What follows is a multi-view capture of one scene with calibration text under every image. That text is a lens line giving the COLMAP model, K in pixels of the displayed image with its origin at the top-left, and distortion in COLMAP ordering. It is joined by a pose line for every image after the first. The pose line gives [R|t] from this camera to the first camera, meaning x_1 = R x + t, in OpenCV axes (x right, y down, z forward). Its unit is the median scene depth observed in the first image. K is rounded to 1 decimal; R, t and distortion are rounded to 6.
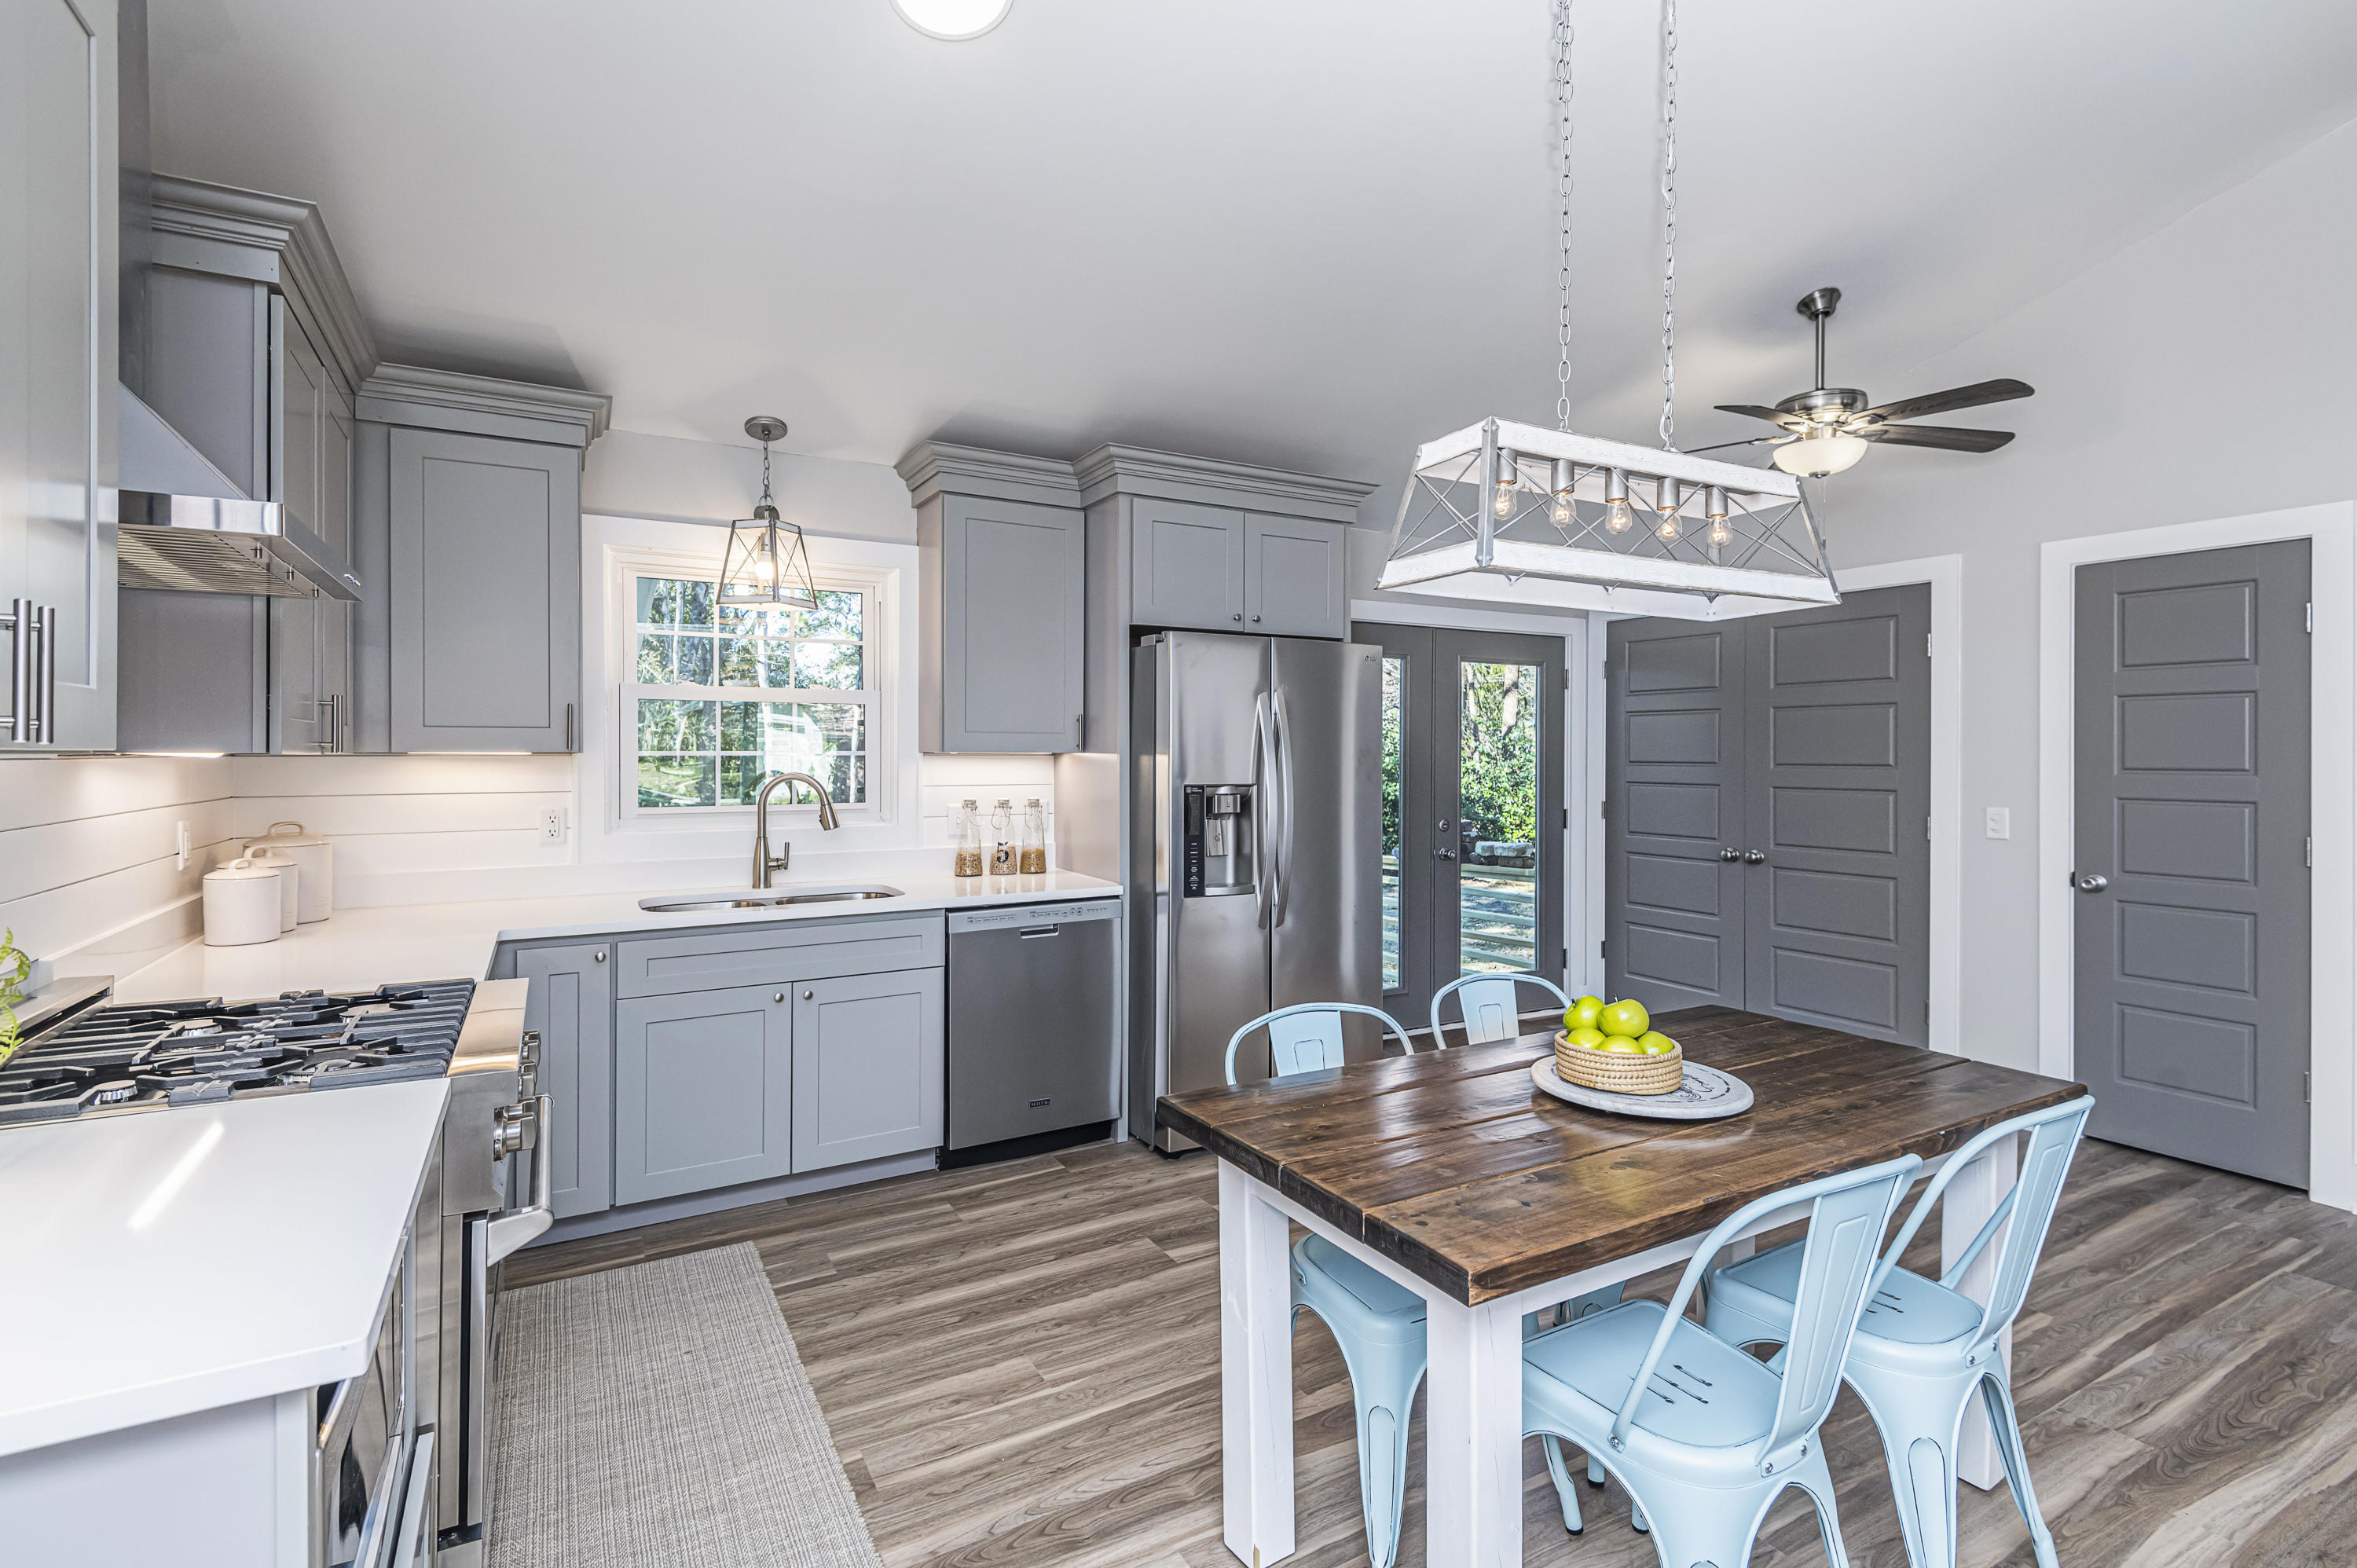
lens RADIAL K [[1097.3, 0, 1239.5], [0, 1097.3, 736.1], [0, 0, 1]] dist [0.013271, -0.009883]
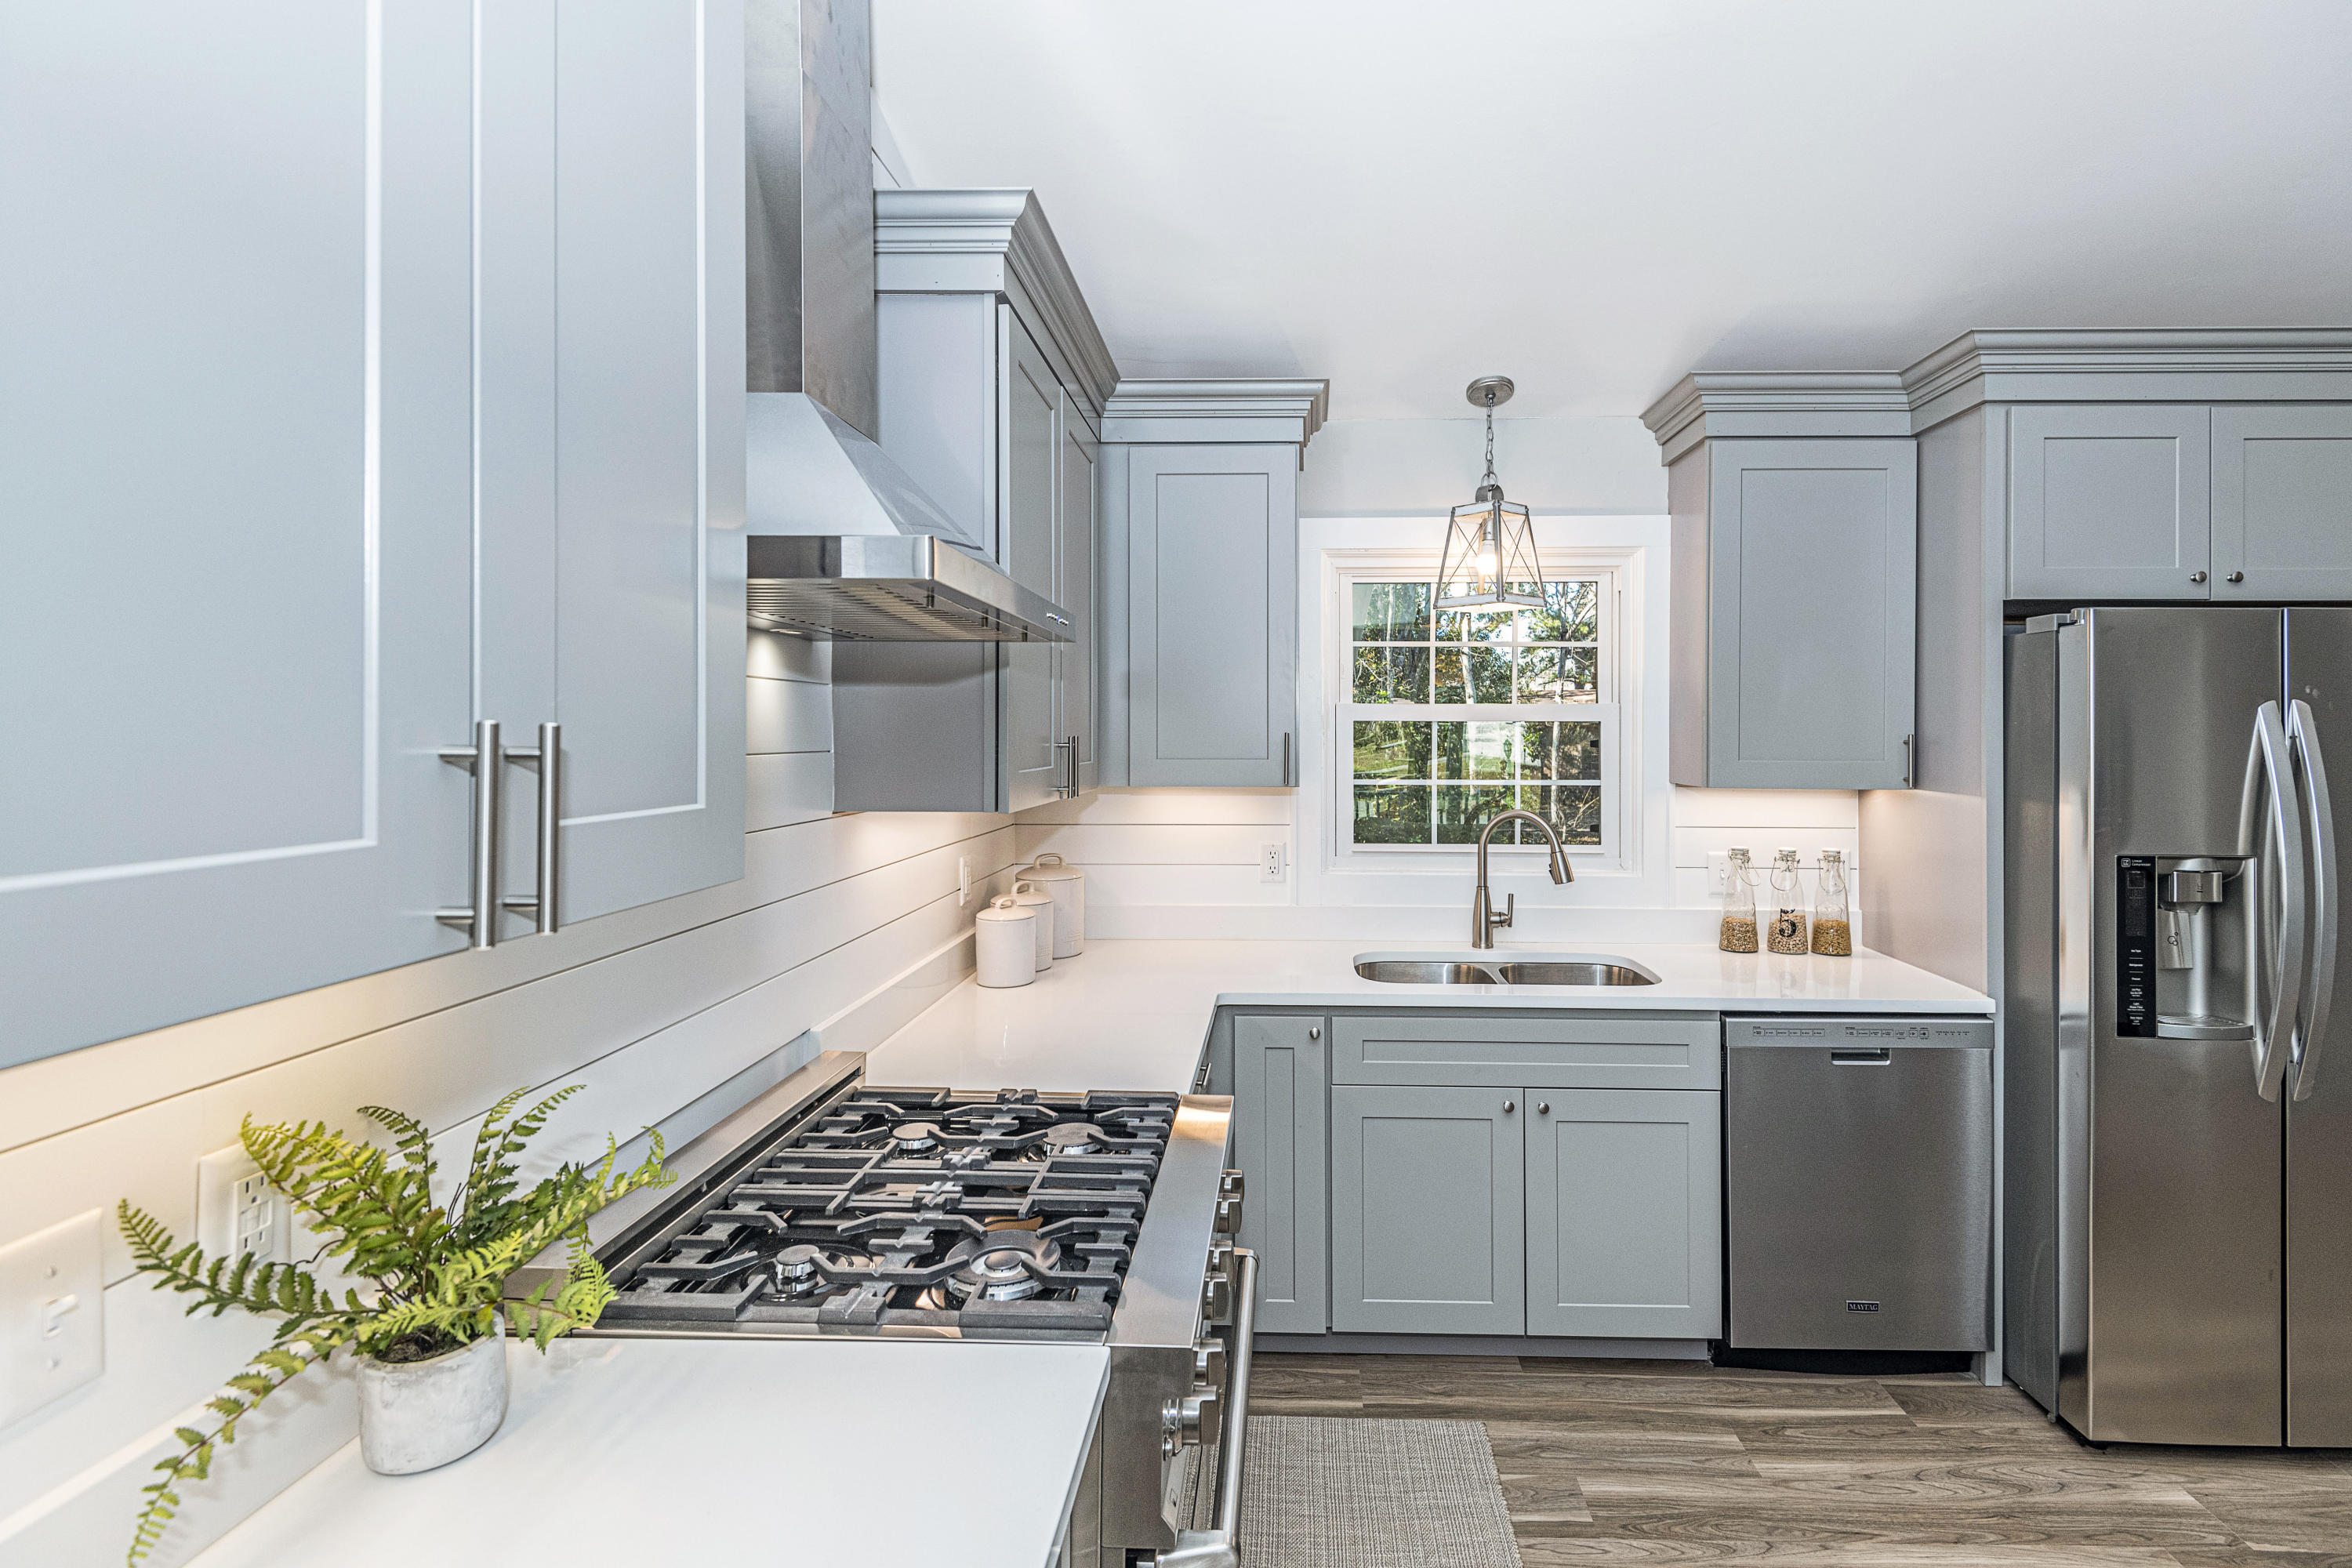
lens RADIAL K [[1095.0, 0, 1270.7], [0, 1095.0, 777.9], [0, 0, 1]] dist [0.013271, -0.009883]
pose [[0.837969, 0.023879, -0.545195, -0.117569], [0.005669, 0.998607, 0.052452, -0.035438], [0.545688, -0.047044, 0.836667, 0.219451]]
